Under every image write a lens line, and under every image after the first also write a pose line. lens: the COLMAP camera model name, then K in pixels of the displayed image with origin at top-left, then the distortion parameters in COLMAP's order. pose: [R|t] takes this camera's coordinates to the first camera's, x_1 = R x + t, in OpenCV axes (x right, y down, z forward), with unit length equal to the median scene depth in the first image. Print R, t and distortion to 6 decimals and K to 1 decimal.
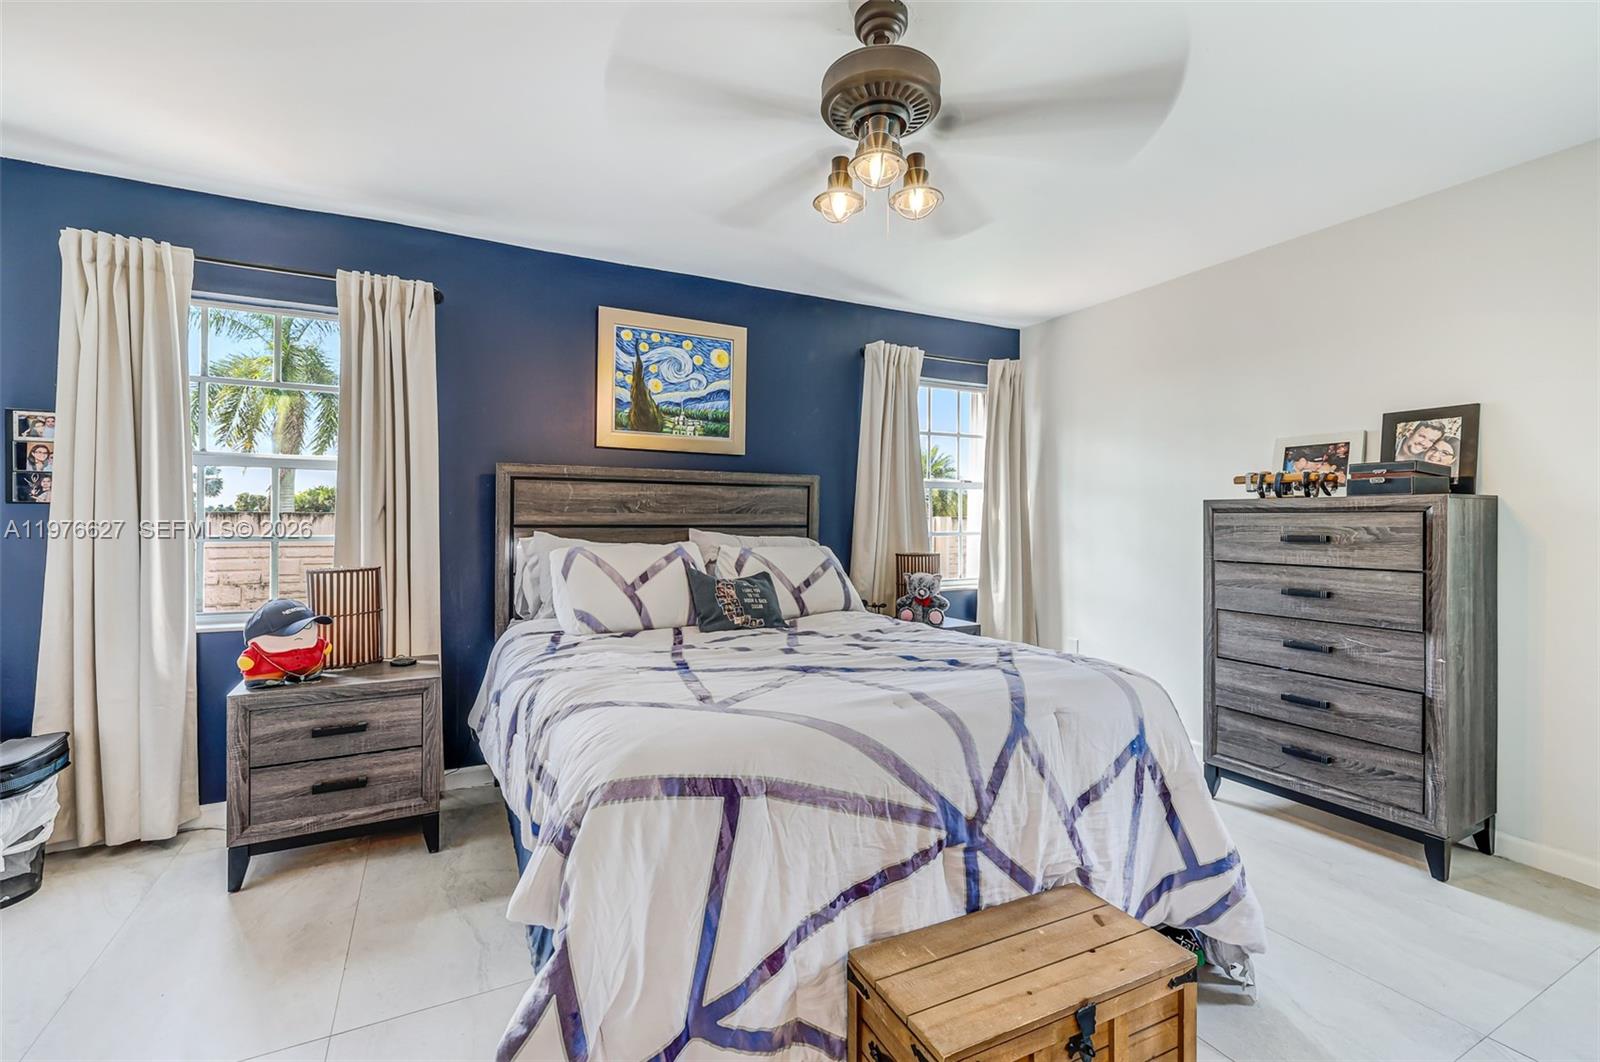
lens RADIAL K [[685.2, 0, 796.5], [0, 685.2, 524.7], [0, 0, 1]] dist [-0.000150, -0.000440]
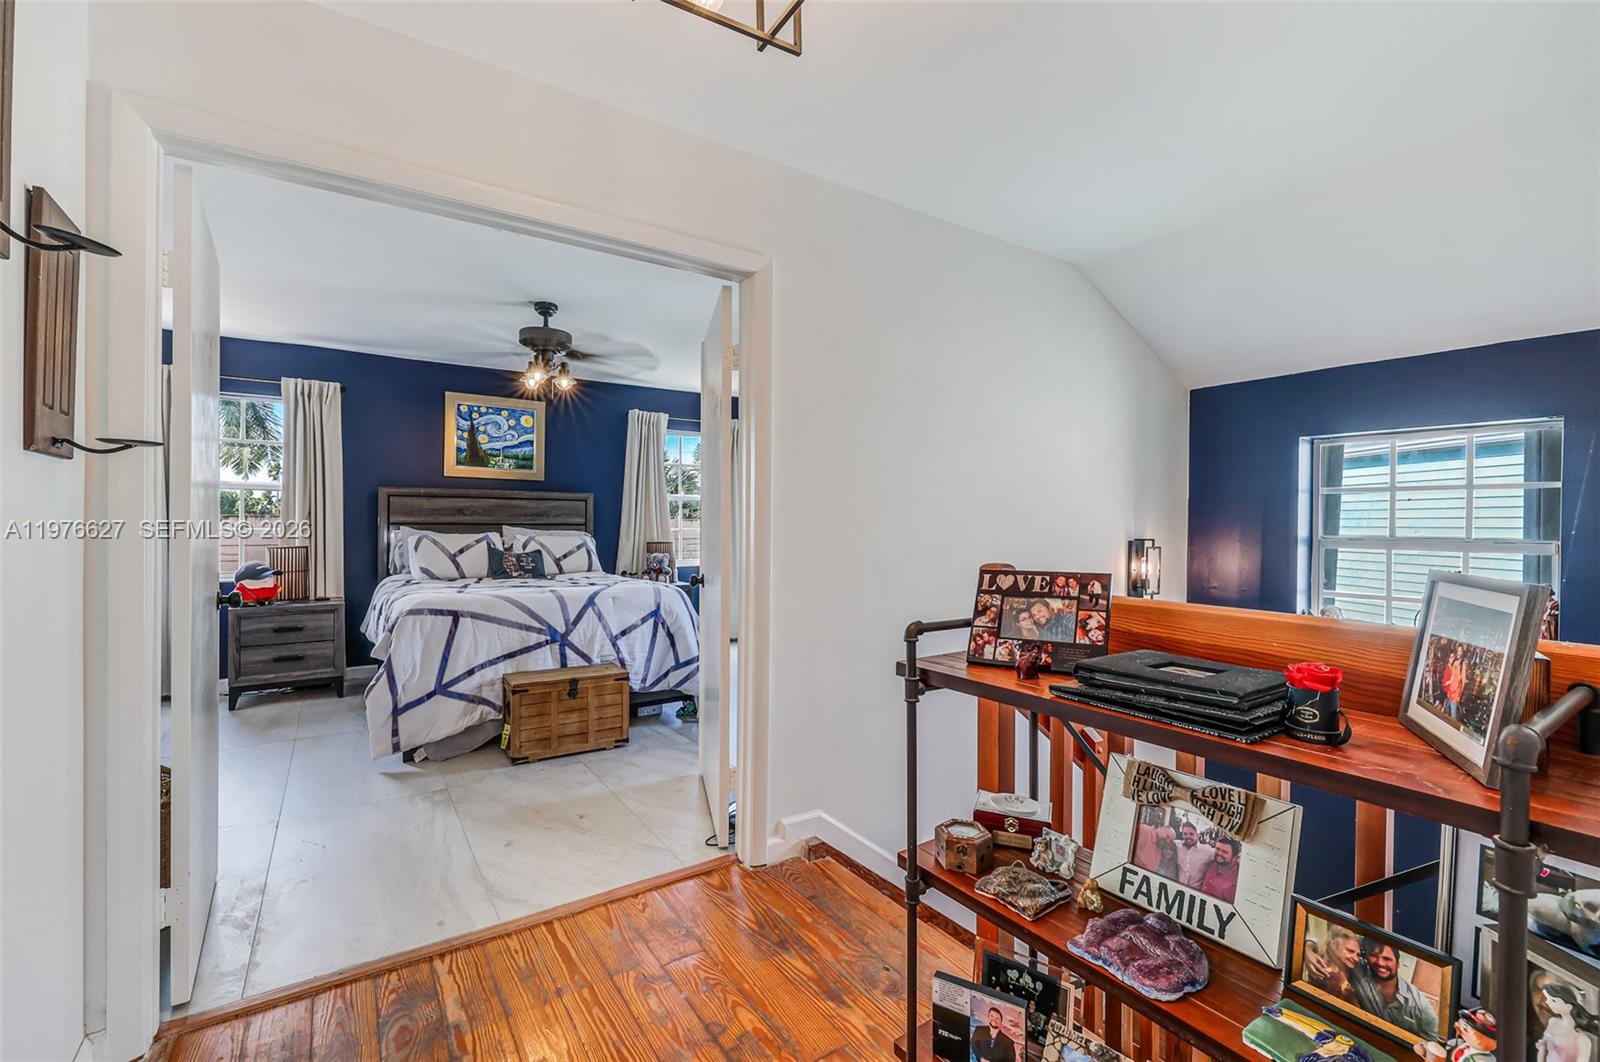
lens RADIAL K [[685.2, 0, 796.1], [0, 685.2, 525.5], [0, 0, 1]] dist [-0.000150, -0.000440]
pose [[0.993977, 0.000391, 0.109592, 0.419922], [0.000041, 0.999992, -0.003936, 0.013782], [-0.109593, 0.003917, 0.993969, -0.833681]]
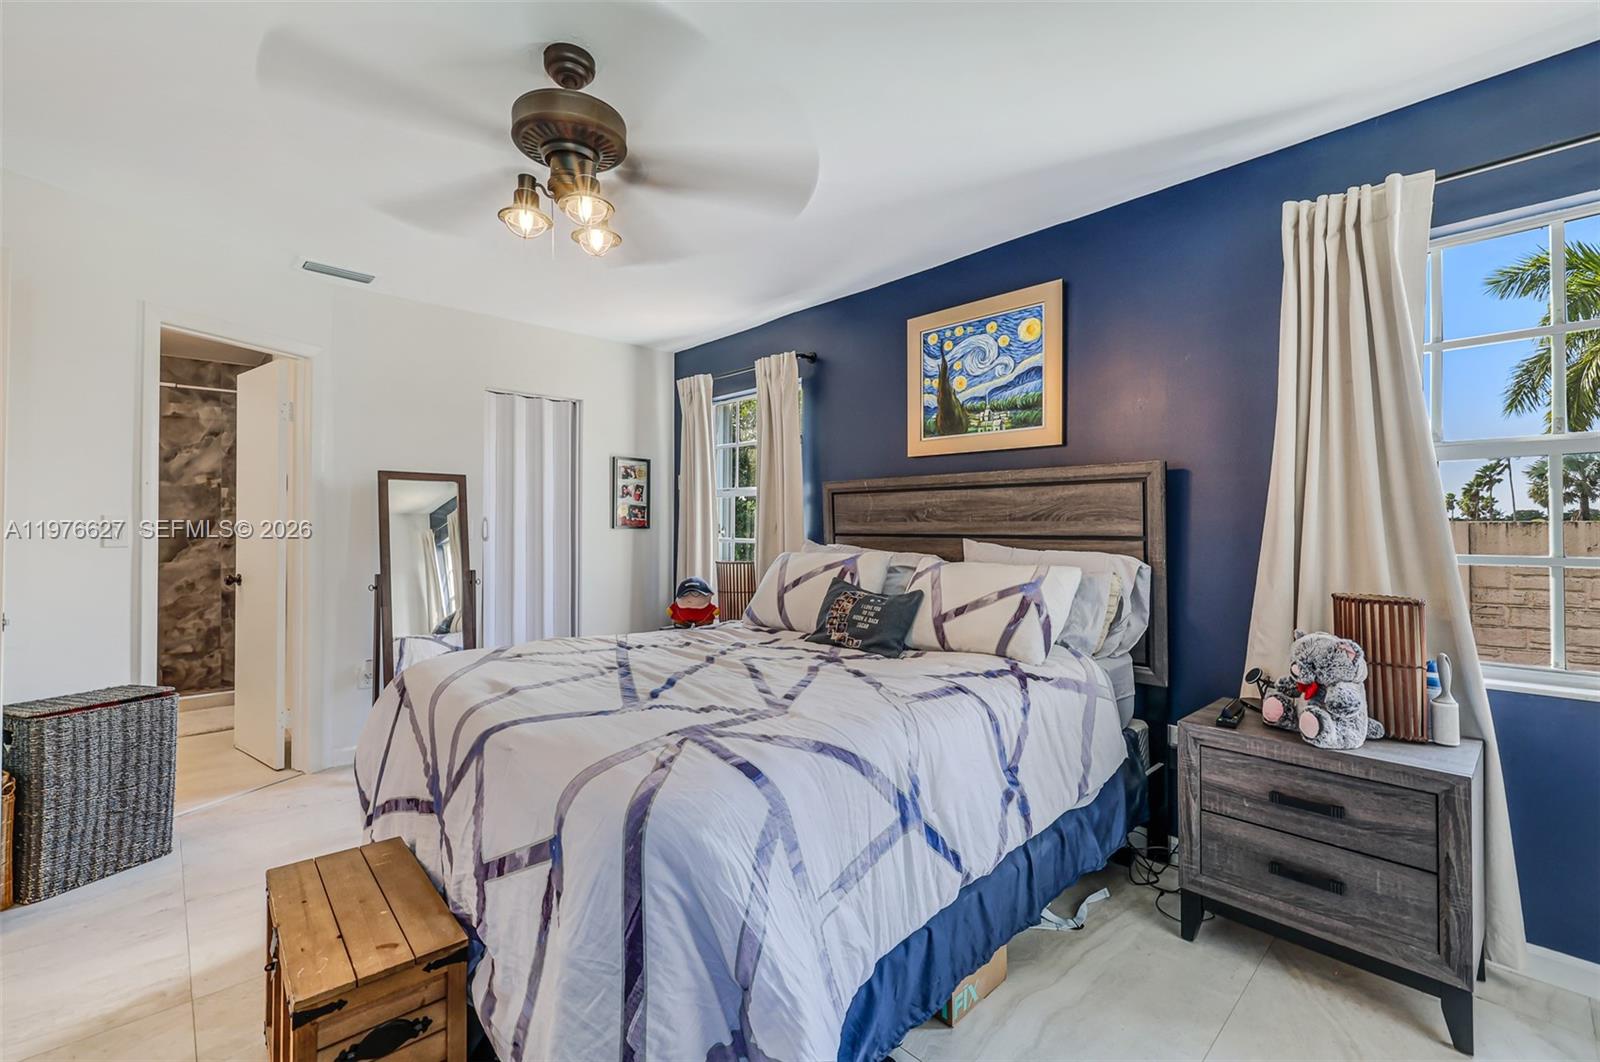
lens RADIAL K [[685.2, 0, 763.4], [0, 685.2, 518.8], [0, 0, 1]] dist [-0.000150, -0.000440]
pose [[0.251798, -0.015943, -0.967648, 0.717108], [-0.007935, 0.999797, -0.018538, -0.002056], [0.967747, 0.012346, 0.251621, 0.599582]]
